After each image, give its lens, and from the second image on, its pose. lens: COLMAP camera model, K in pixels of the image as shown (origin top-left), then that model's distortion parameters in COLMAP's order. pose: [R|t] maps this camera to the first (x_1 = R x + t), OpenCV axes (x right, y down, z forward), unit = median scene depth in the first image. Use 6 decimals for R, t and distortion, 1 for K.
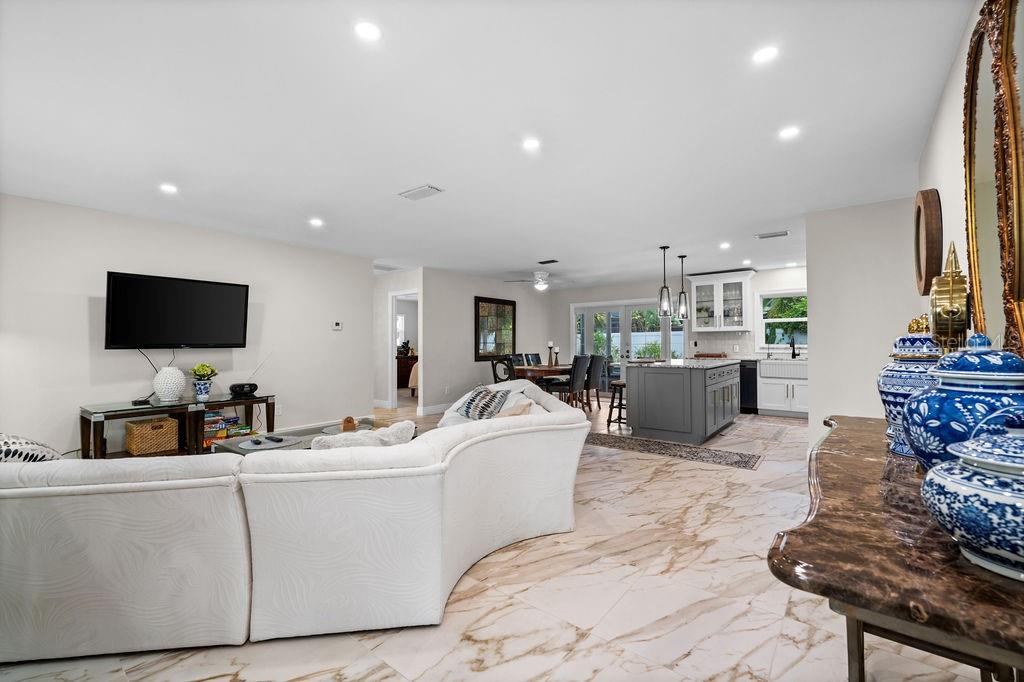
lens RADIAL K [[428.0, 0, 509.9], [0, 428.0, 339.0], [0, 0, 1]] dist [-0.012426, 0.000000]
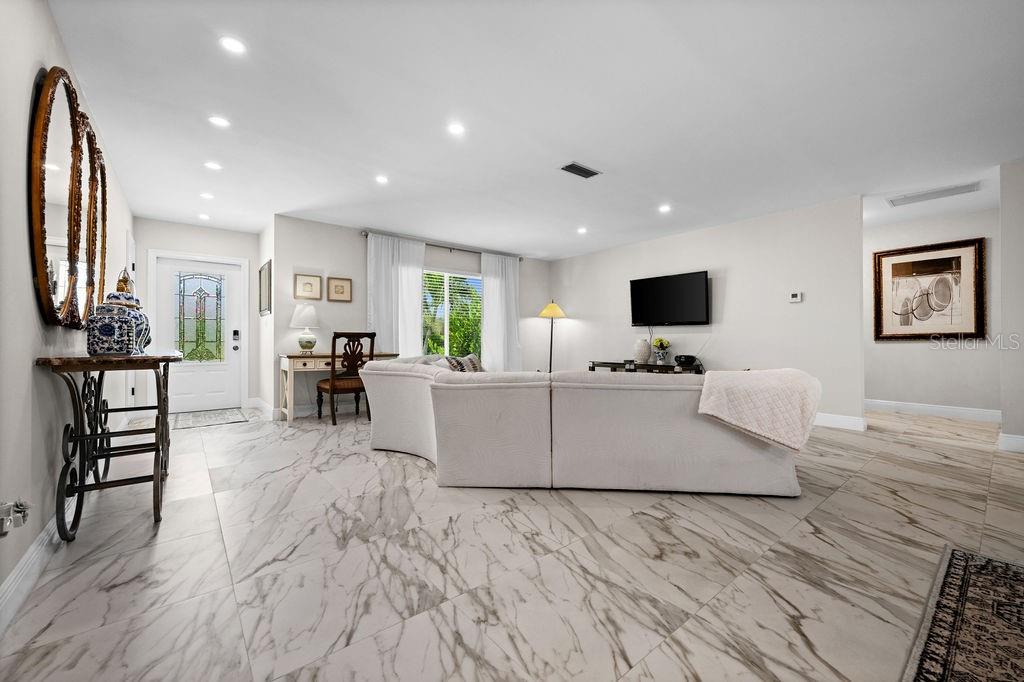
lens RADIAL K [[405.9, 0, 512.6], [0, 405.9, 338.9], [0, 0, 1]] dist [-0.002254, 0.000321]
pose [[-0.208001, 0.001436, -0.978128, 0.407098], [0.013303, 0.999911, -0.001361, 0.036249], [0.978038, -0.013296, -0.208001, 0.524433]]
